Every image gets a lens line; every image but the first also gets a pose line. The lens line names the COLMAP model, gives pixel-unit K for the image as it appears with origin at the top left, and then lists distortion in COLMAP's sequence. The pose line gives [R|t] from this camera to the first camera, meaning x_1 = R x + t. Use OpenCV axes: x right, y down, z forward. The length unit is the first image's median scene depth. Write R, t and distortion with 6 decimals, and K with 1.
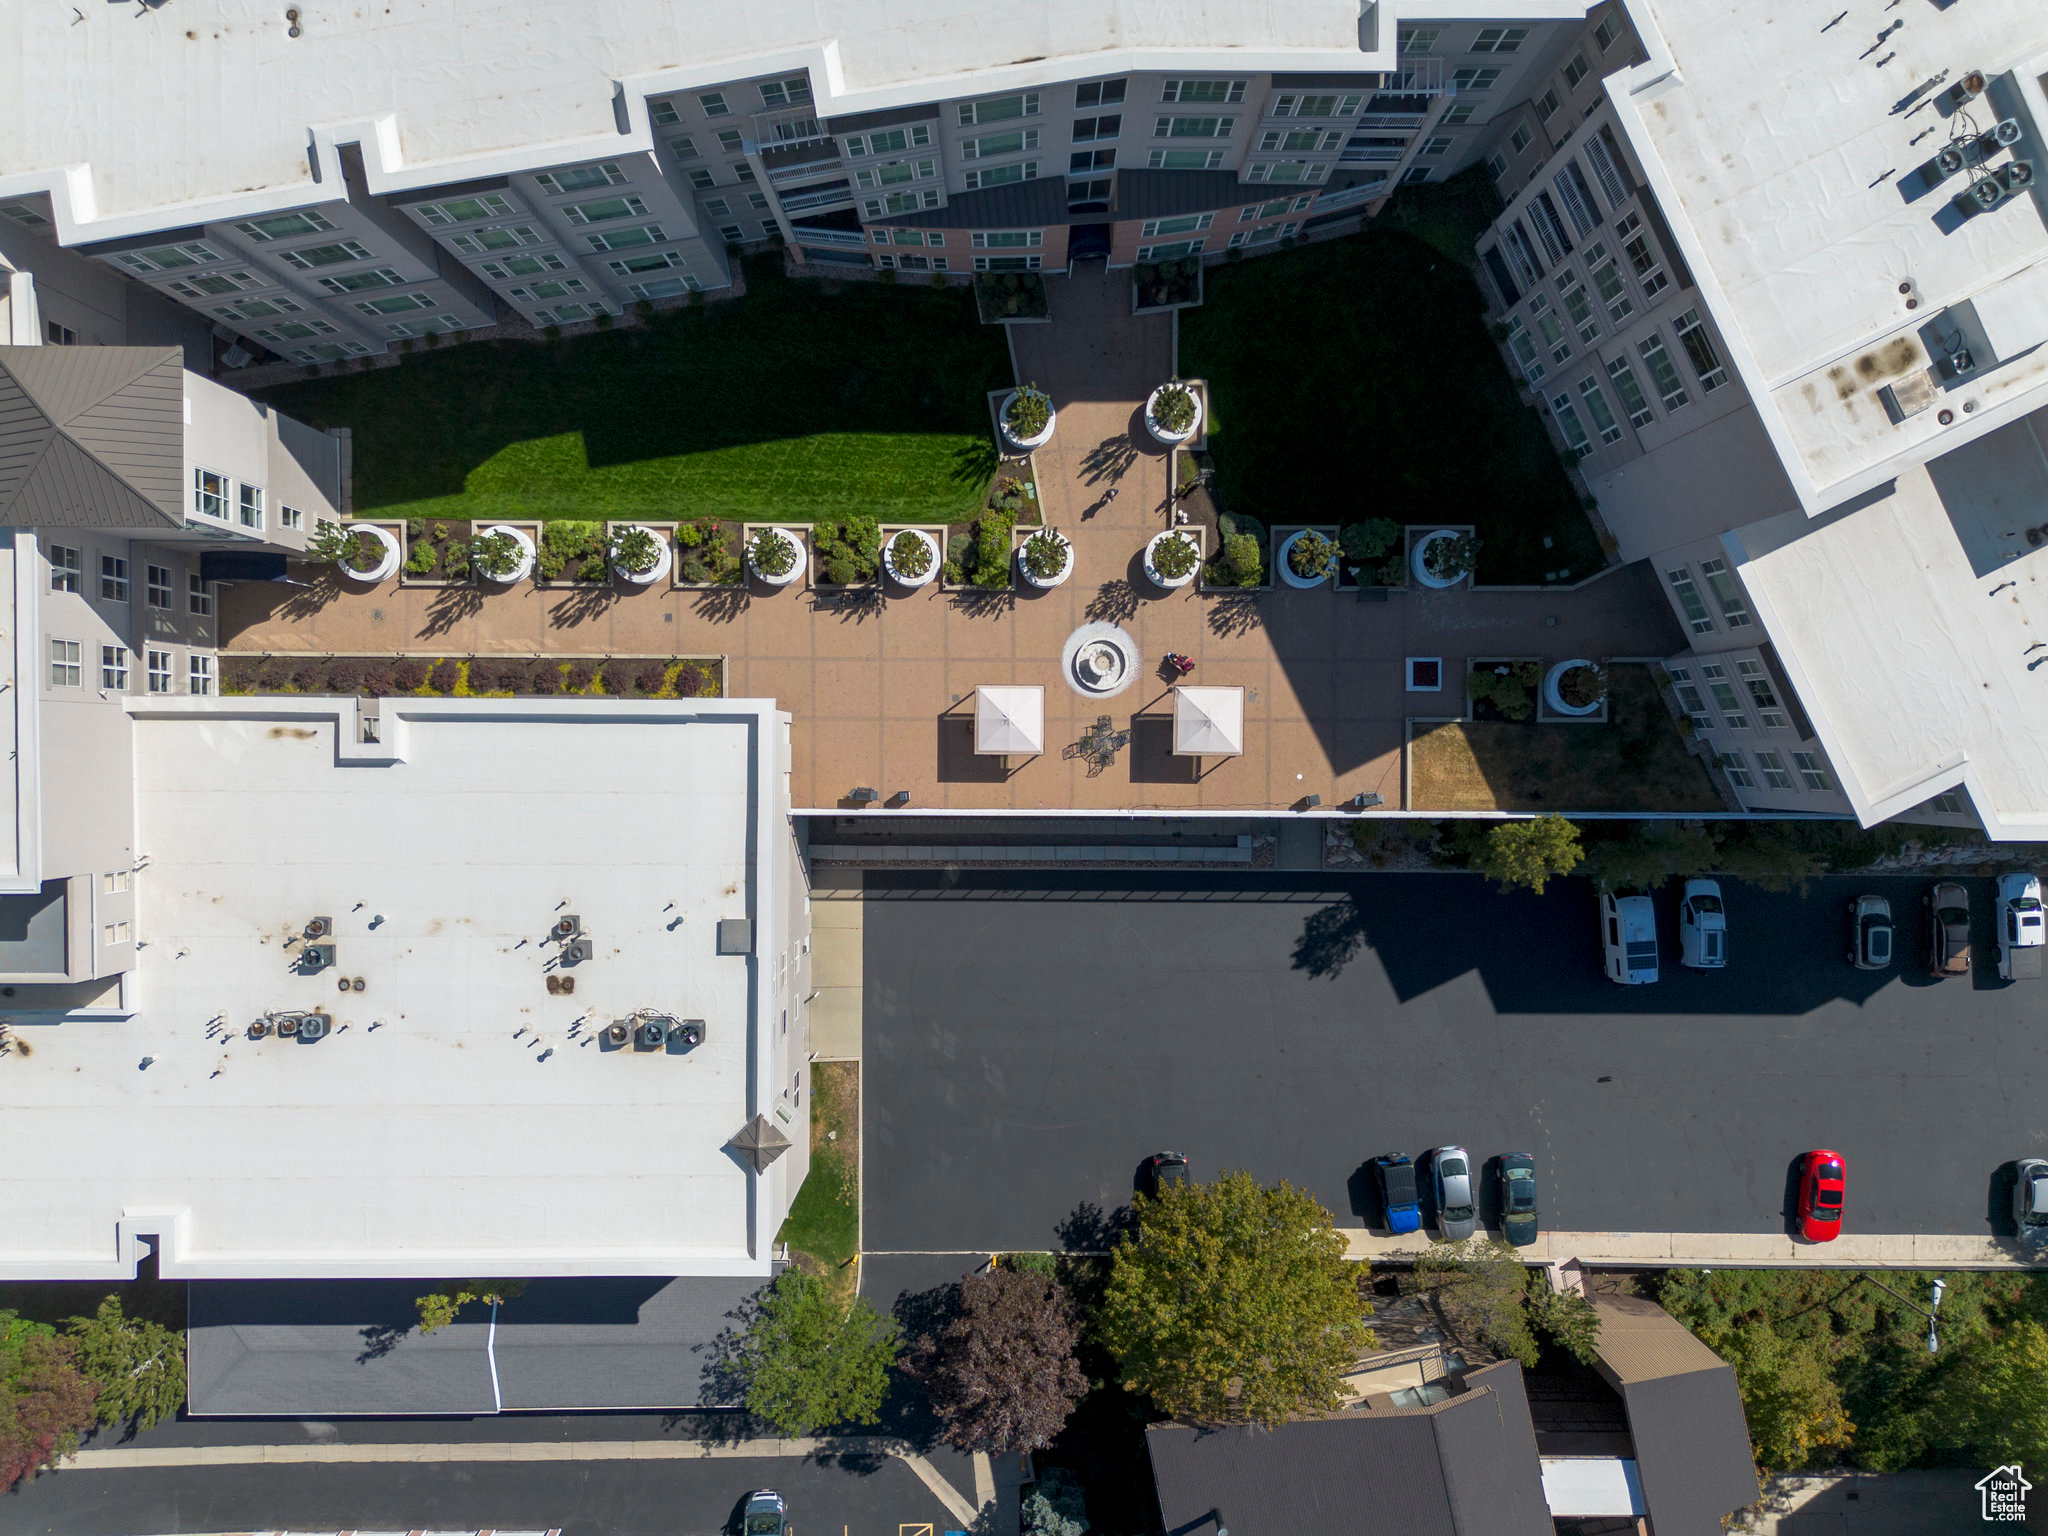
lens RADIAL K [[1426.8, 0, 1023.9], [0, 1426.8, 765.6], [0, 0, 1]] dist [0.012877, -0.008965]
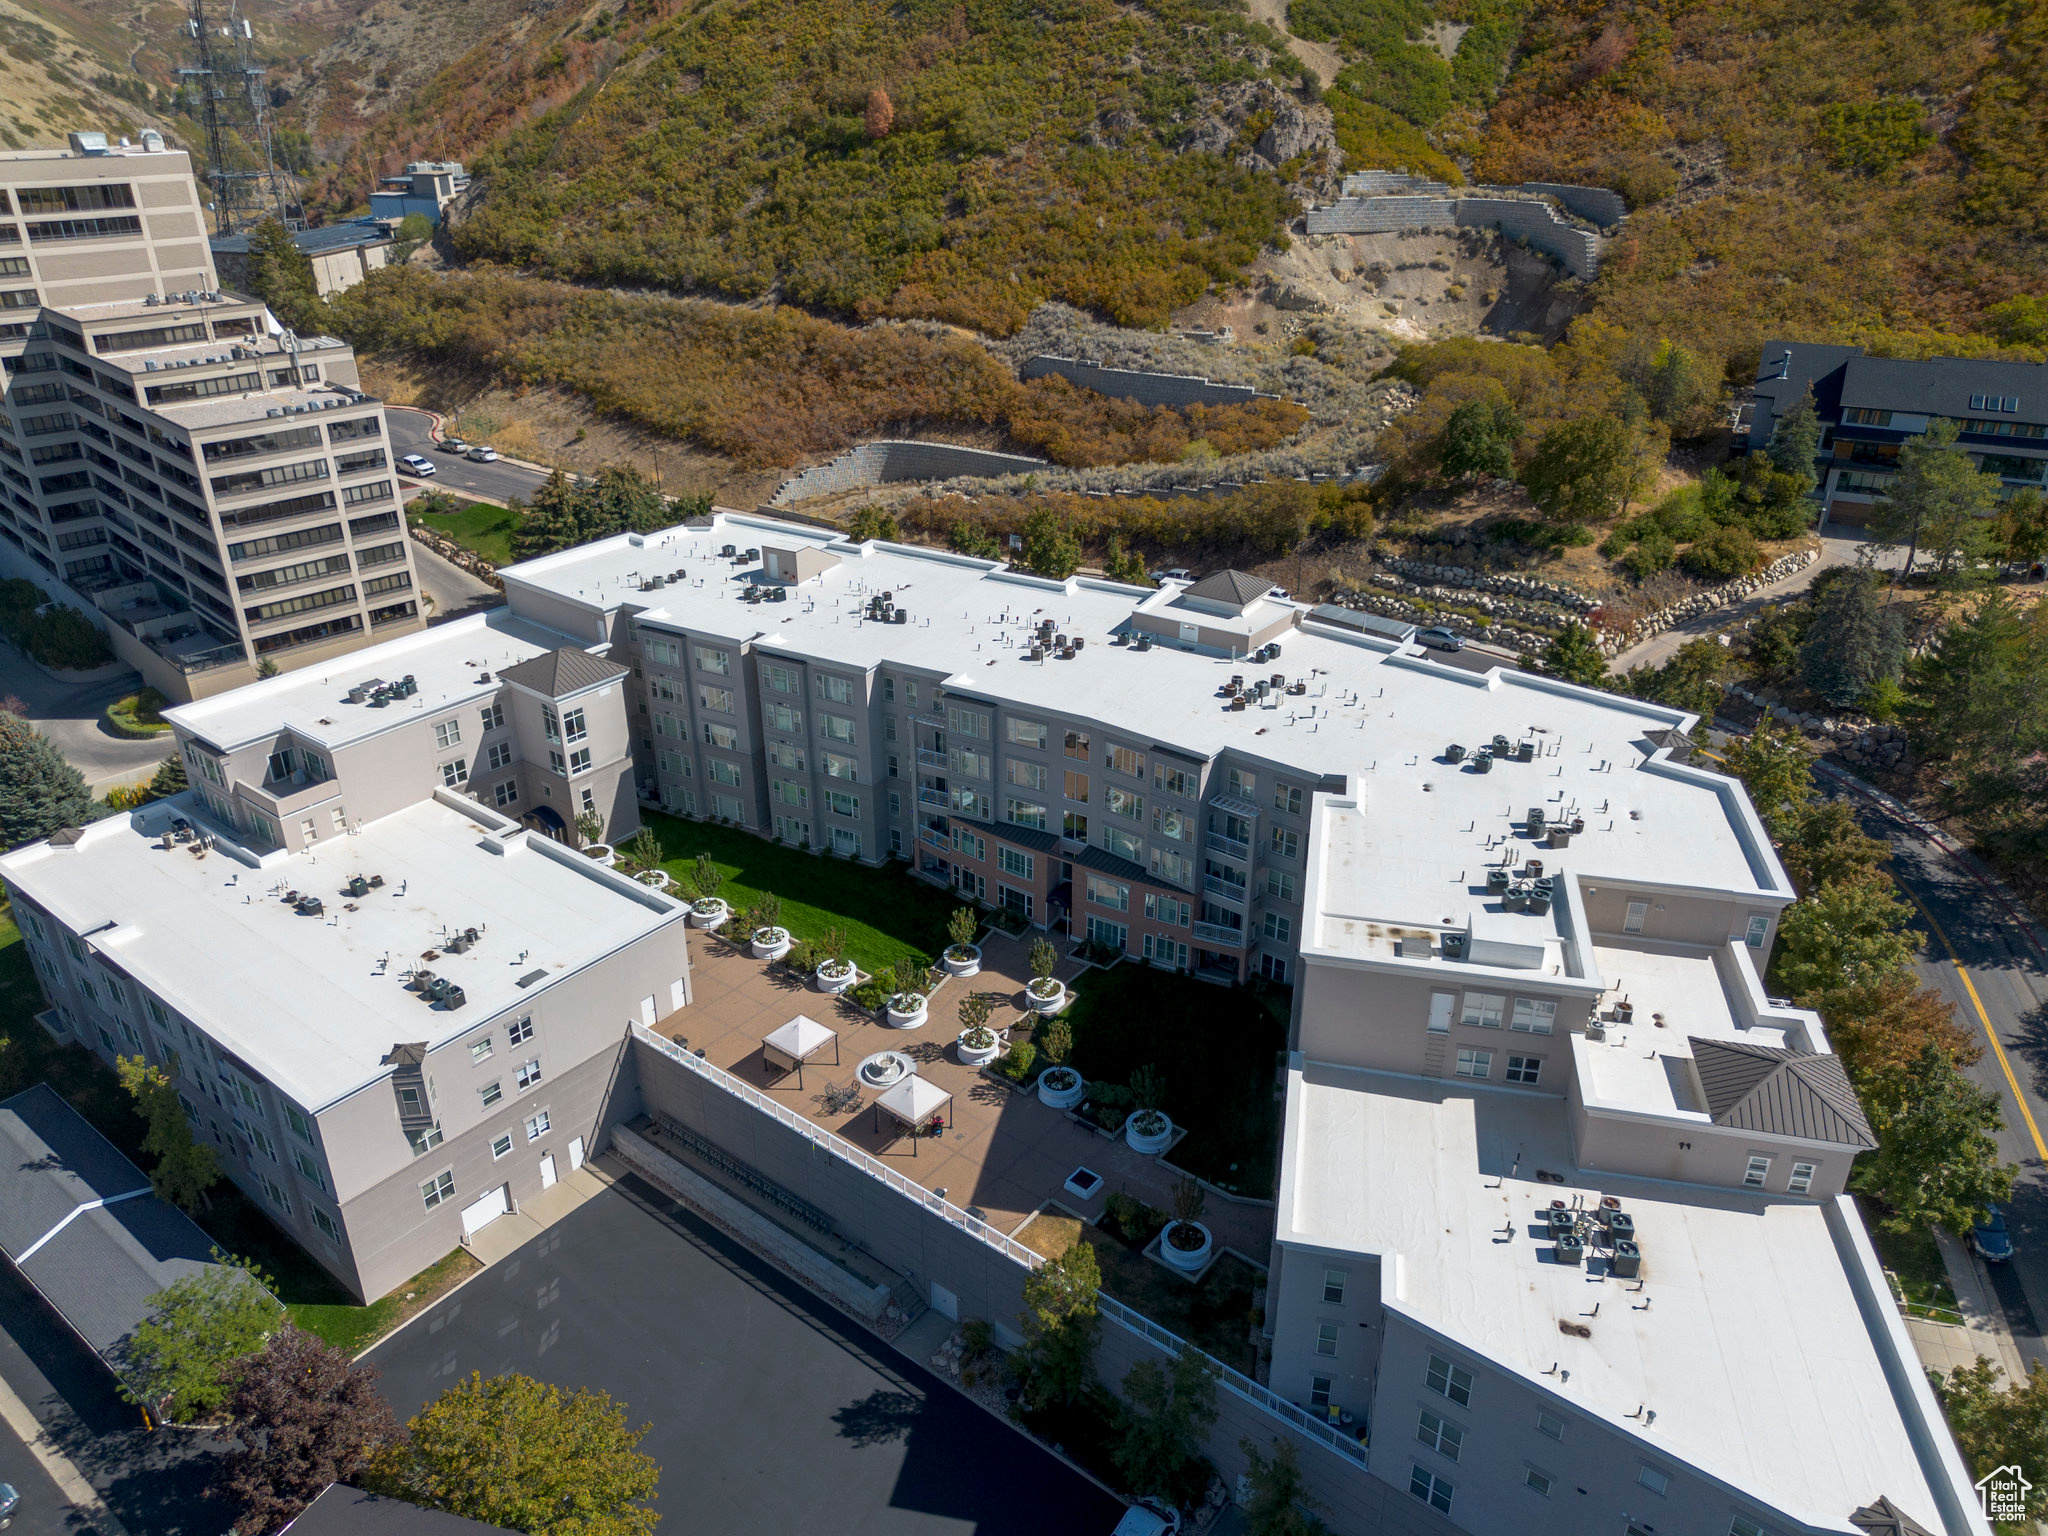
lens RADIAL K [[1426.8, 0, 1025.7], [0, 1426.8, 766.8], [0, 0, 1]] dist [0.012877, -0.008965]
pose [[0.789925, 0.269363, -0.550875, 0.785879], [-0.613204, 0.347124, -0.709568, 0.662205], [0.000091, 0.898303, 0.439376, 0.194635]]
